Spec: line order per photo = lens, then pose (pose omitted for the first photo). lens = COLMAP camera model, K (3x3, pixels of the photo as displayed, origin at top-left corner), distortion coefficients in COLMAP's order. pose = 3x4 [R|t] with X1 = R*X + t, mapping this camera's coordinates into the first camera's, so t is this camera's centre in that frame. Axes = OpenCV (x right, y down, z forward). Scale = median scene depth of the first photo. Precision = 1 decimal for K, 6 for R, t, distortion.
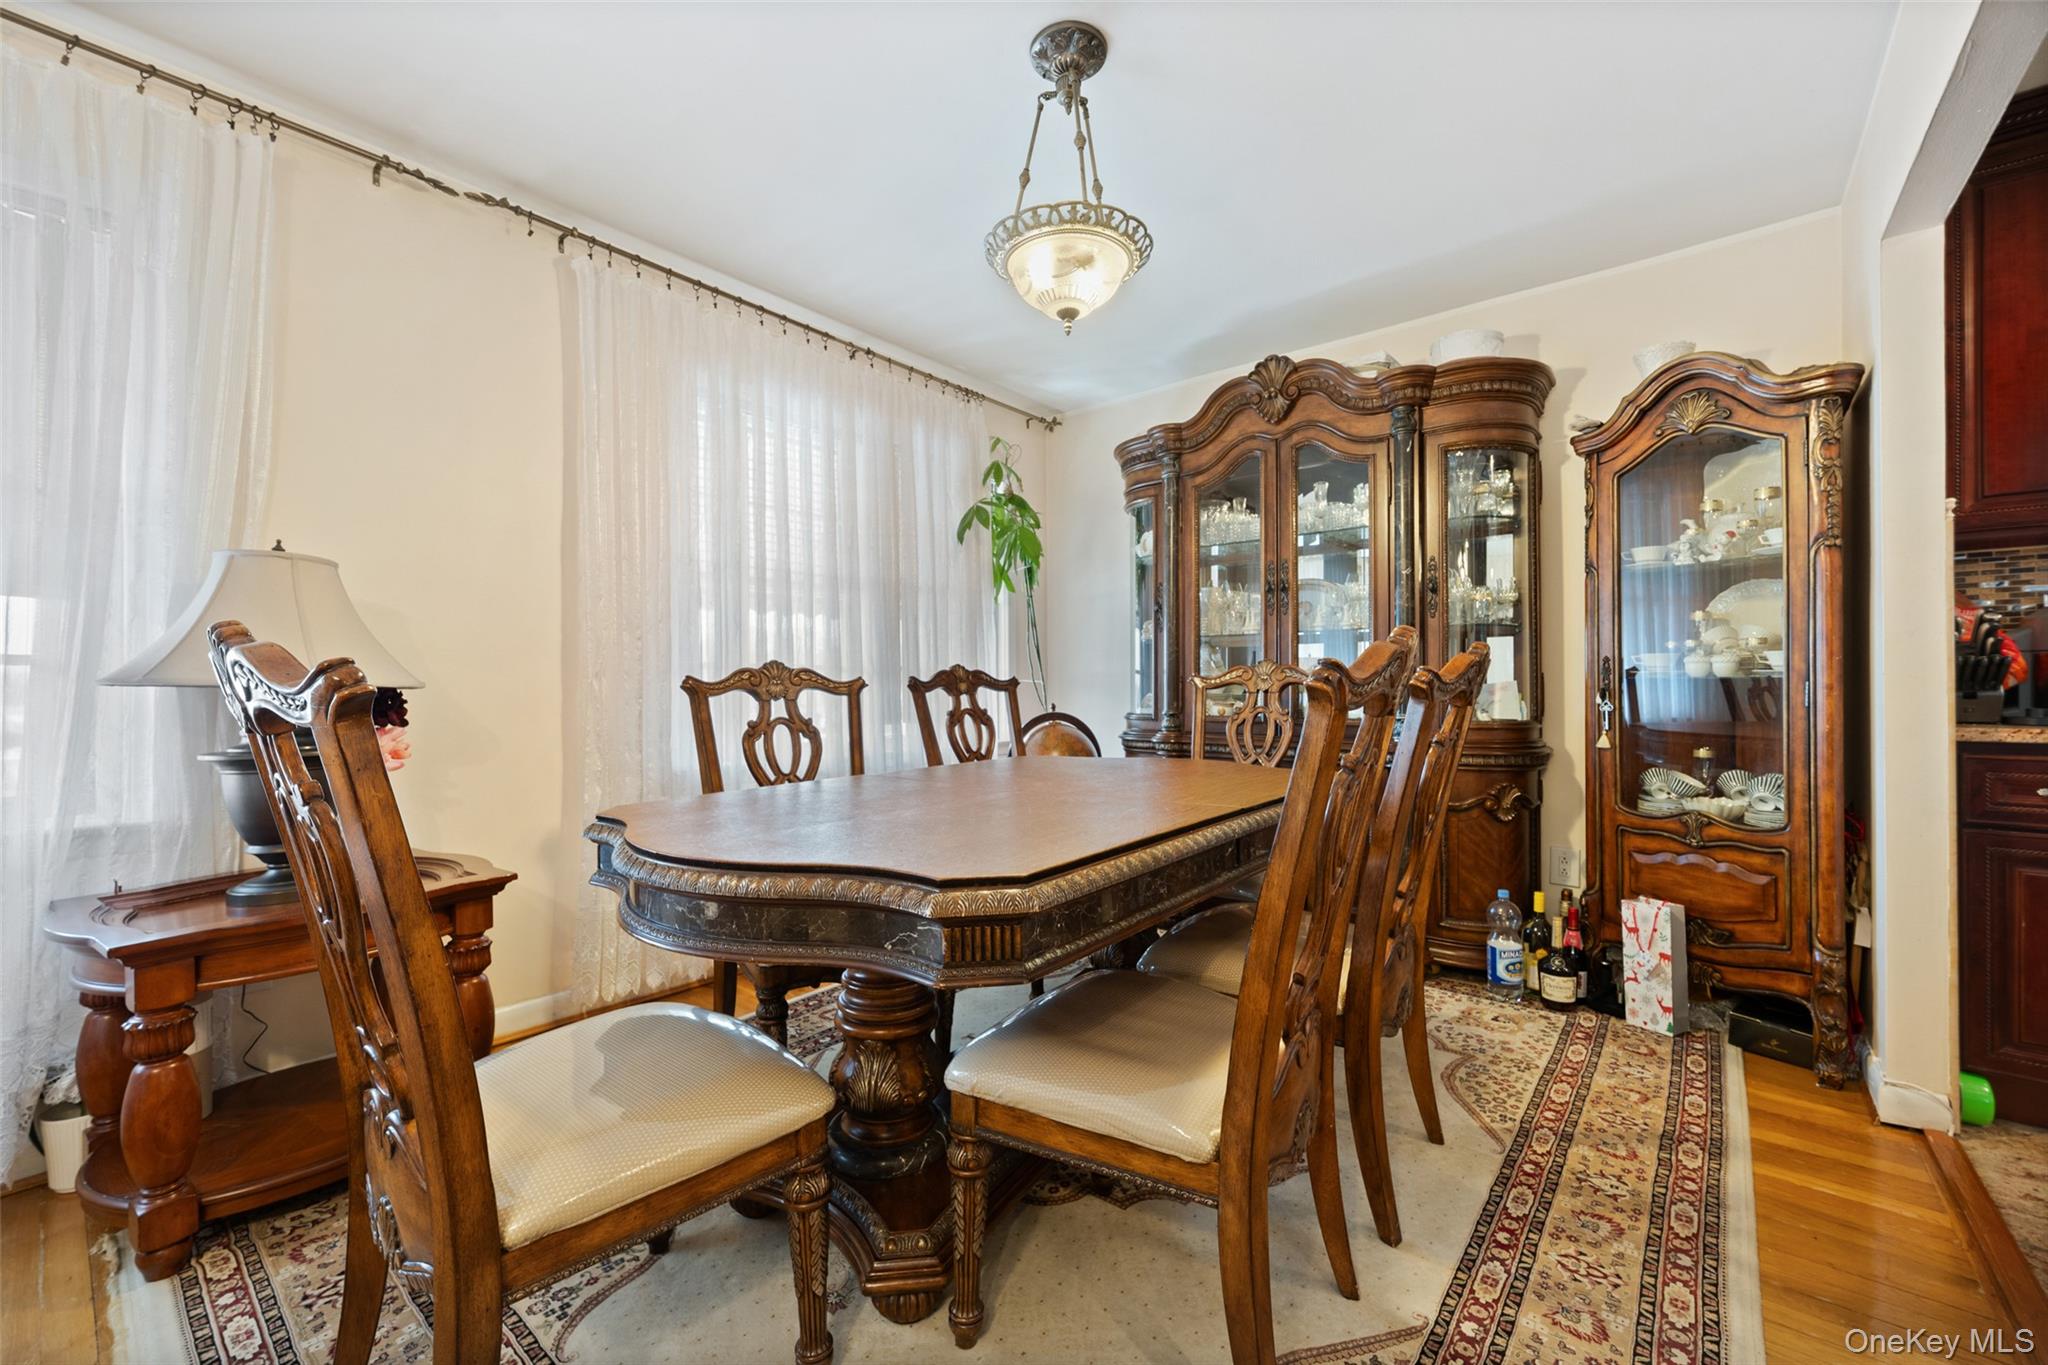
lens RADIAL K [[833.5, 0, 1025.9], [0, 833.5, 671.5], [0, 0, 1]] dist [-0.002149, -0.000025]
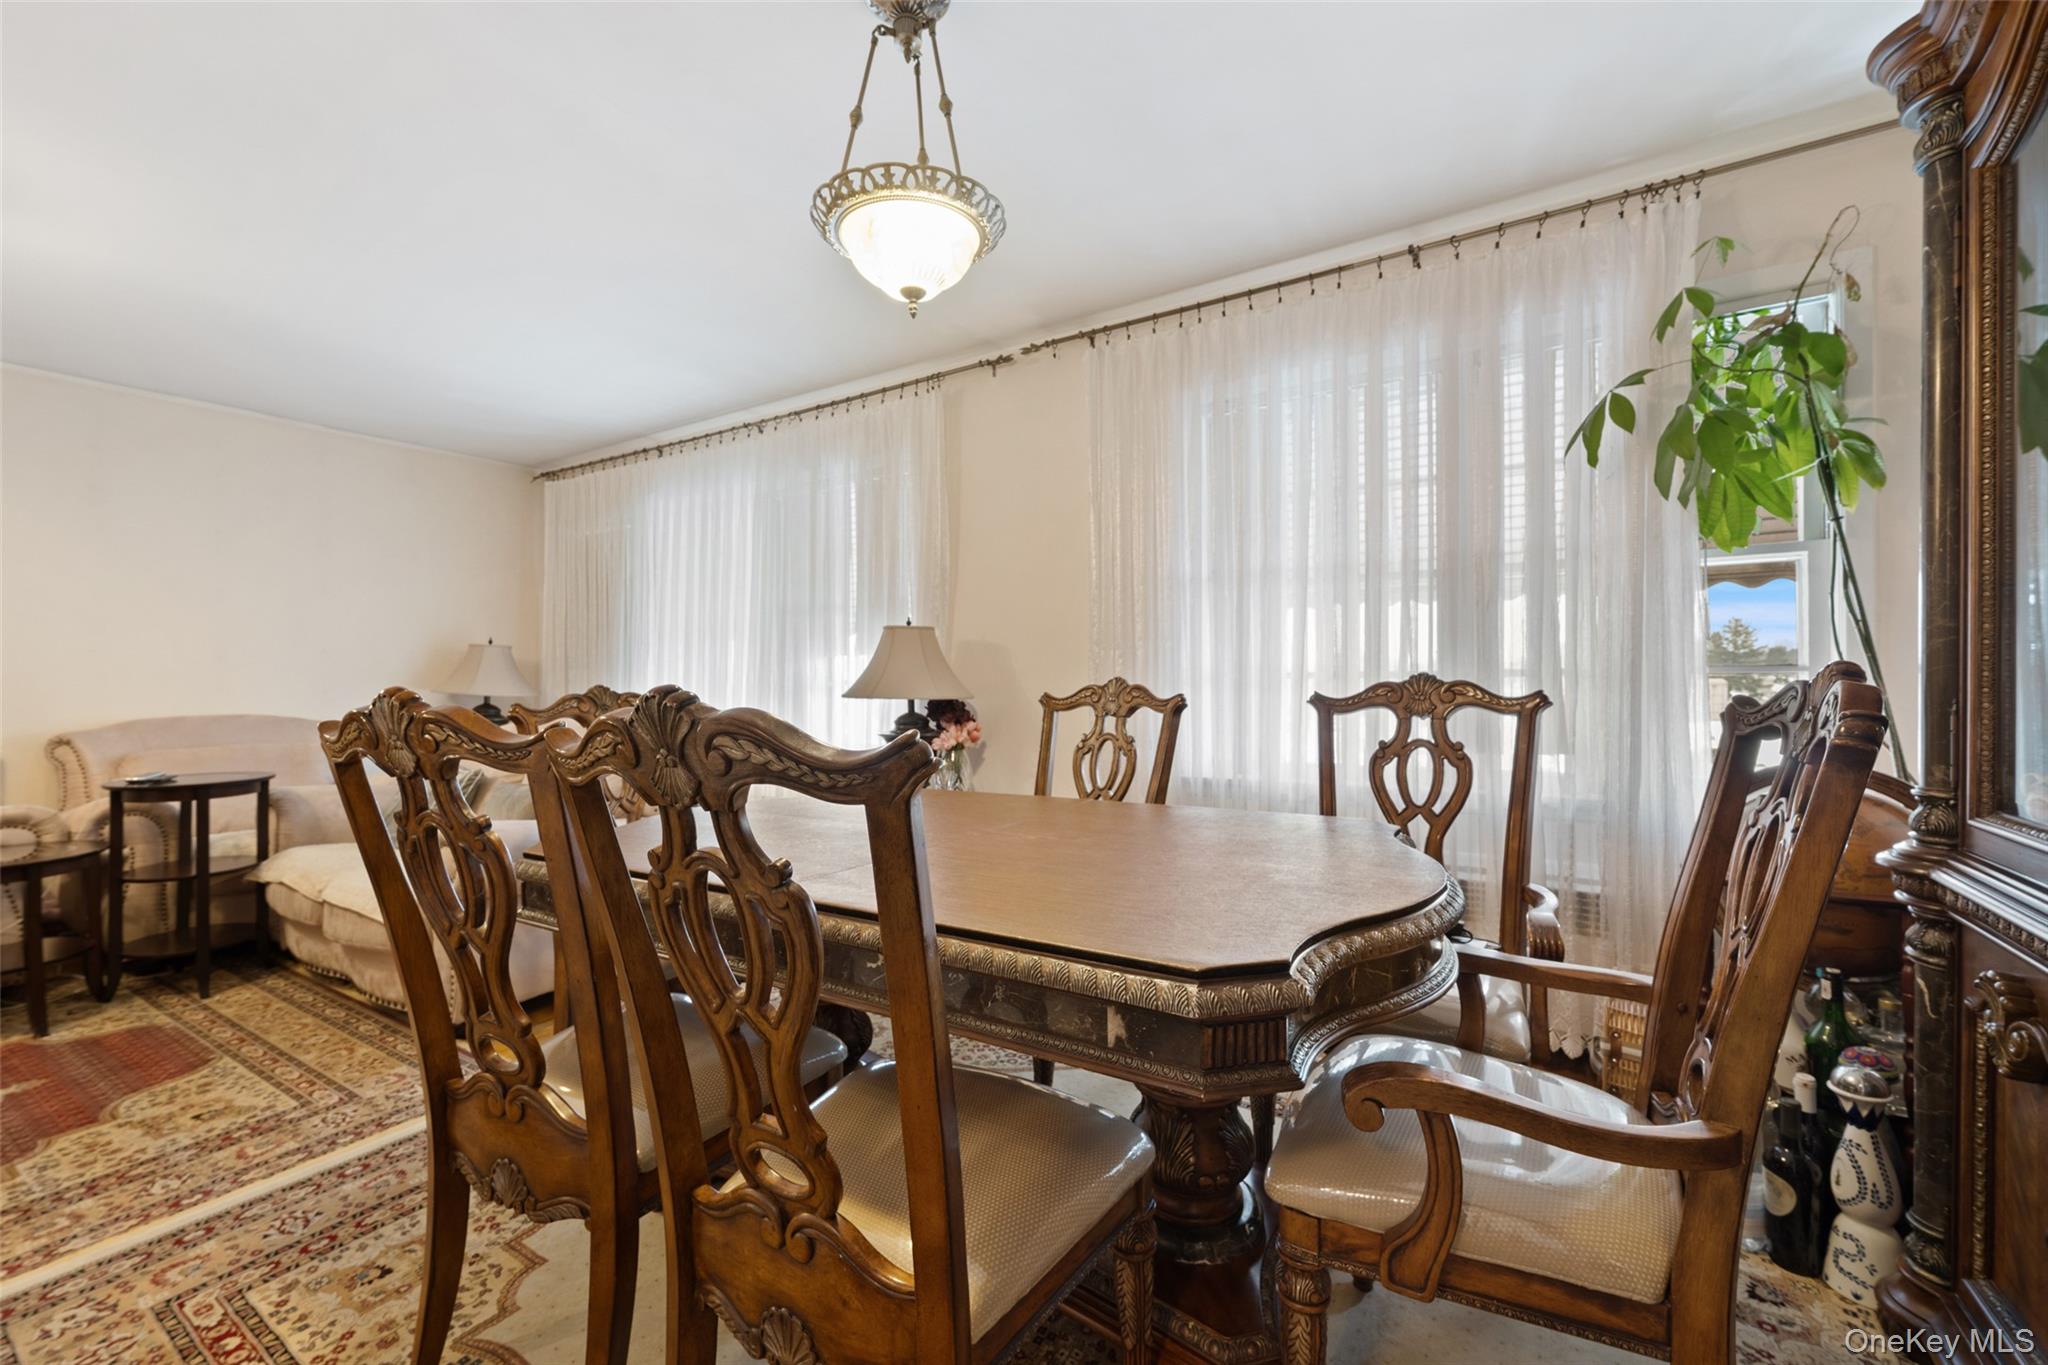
lens RADIAL K [[833.5, 0, 1034.9], [0, 833.5, 684.0], [0, 0, 1]] dist [-0.002149, -0.000025]
pose [[0.156664, -0.008124, -0.987619, 0.537249], [0.010338, 0.999925, -0.006585, 0.001491], [0.987598, -0.009179, 0.156736, 0.580959]]
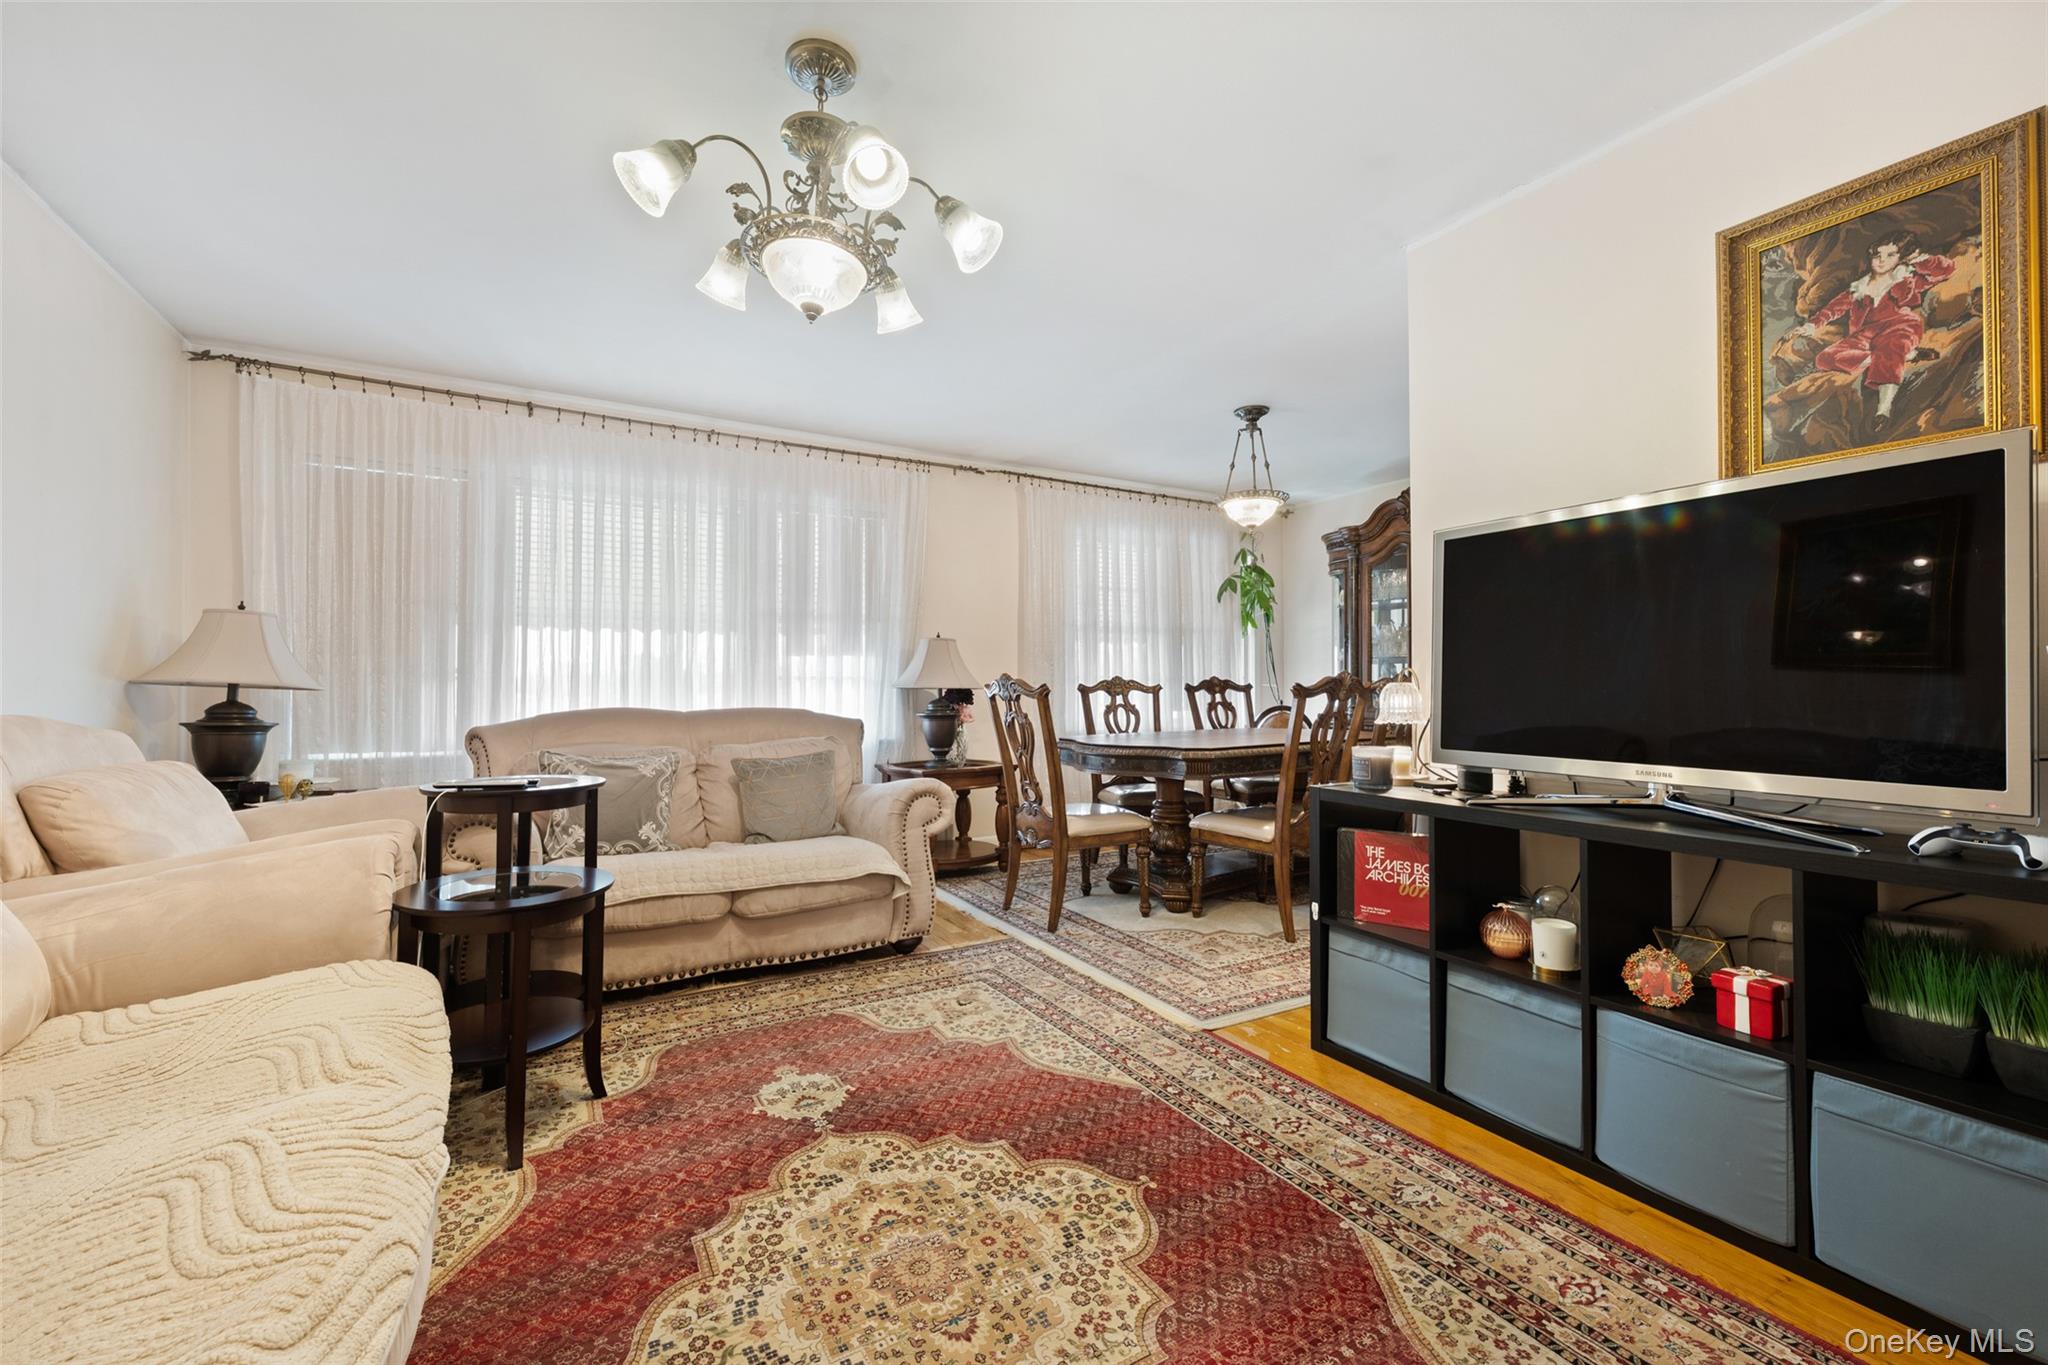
lens RADIAL K [[833.5, 0, 1029.5], [0, 833.5, 688.2], [0, 0, 1]] dist [-0.002149, -0.000025]
pose [[0.940448, 0.006094, -0.339882, 0.146061], [0.000901, 0.999791, 0.020418, -0.019452], [0.339936, -0.019509, 0.940246, -0.765106]]
